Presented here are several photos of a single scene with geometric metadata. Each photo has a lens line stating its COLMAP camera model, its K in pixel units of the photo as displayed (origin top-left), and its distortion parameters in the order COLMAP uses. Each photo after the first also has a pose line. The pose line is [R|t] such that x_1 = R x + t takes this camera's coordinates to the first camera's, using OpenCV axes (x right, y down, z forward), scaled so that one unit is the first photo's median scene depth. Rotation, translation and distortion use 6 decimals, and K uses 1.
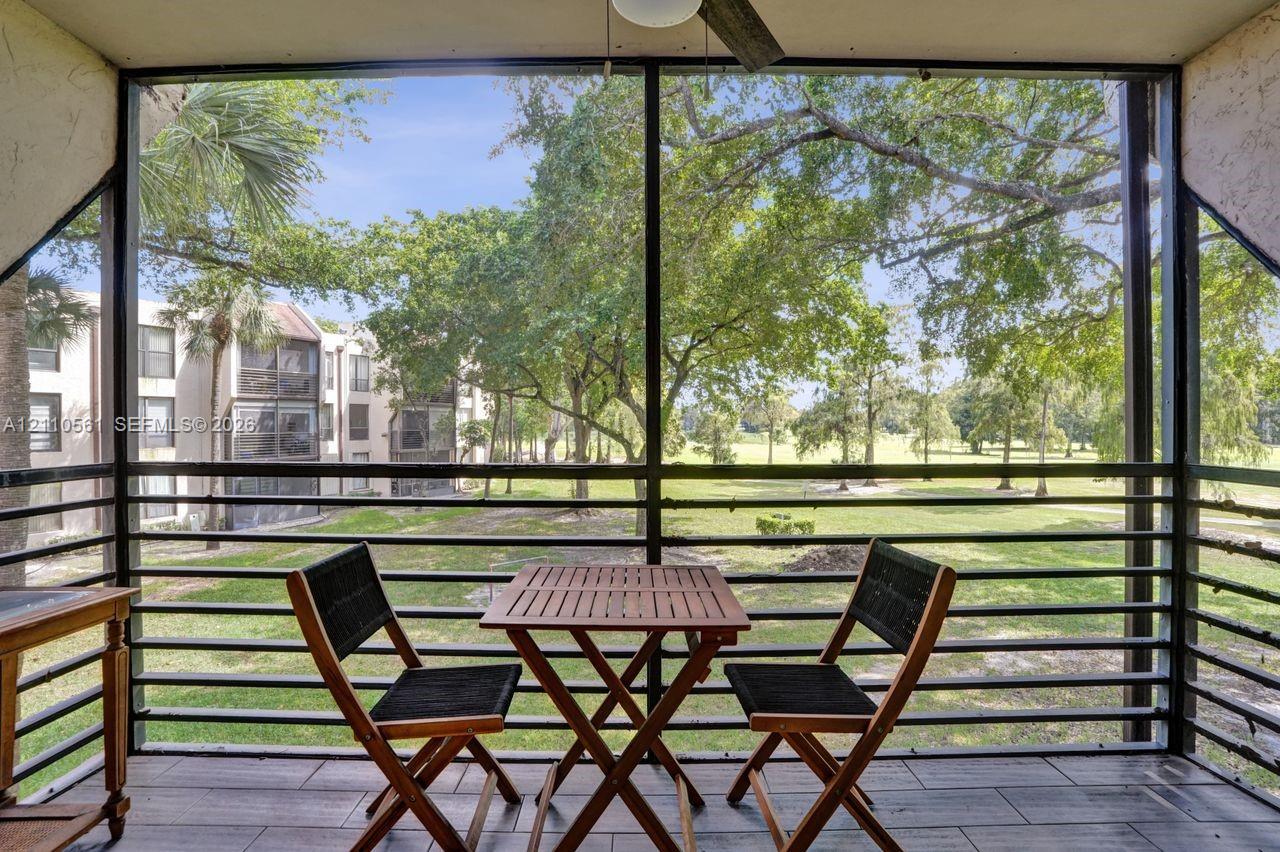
lens RADIAL K [[641.0, 0, 643.0], [0, 641.0, 430.0], [0, 0, 1]] dist [-0.067832, 0.031546]
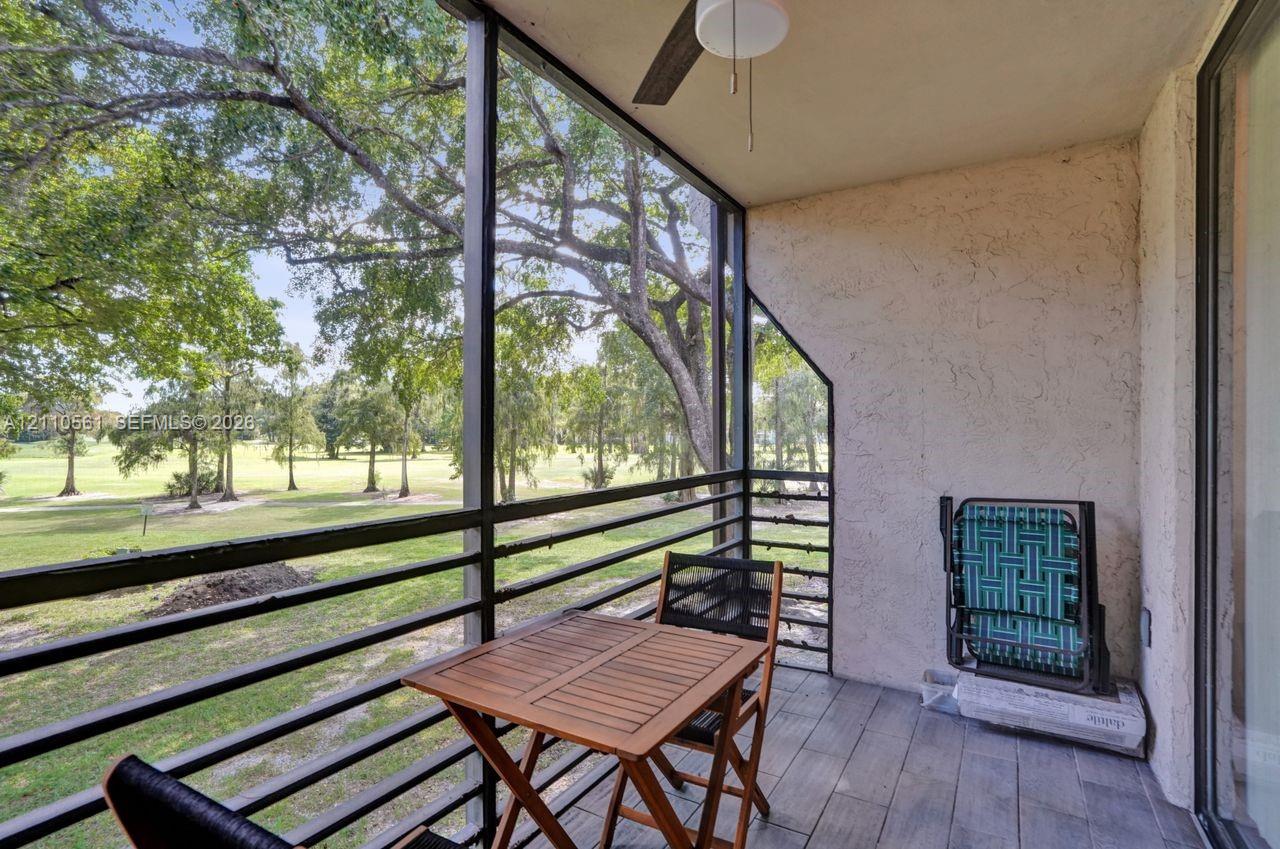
lens RADIAL K [[627.5, 0, 650.7], [0, 627.5, 426.4], [0, 0, 1]] dist [-0.042611, 0.024255]
pose [[0.511520, 0.000122, 0.859272, -0.111112], [0.007680, 0.999959, -0.004714, -0.008870], [-0.859237, 0.009010, 0.511498, 0.079830]]
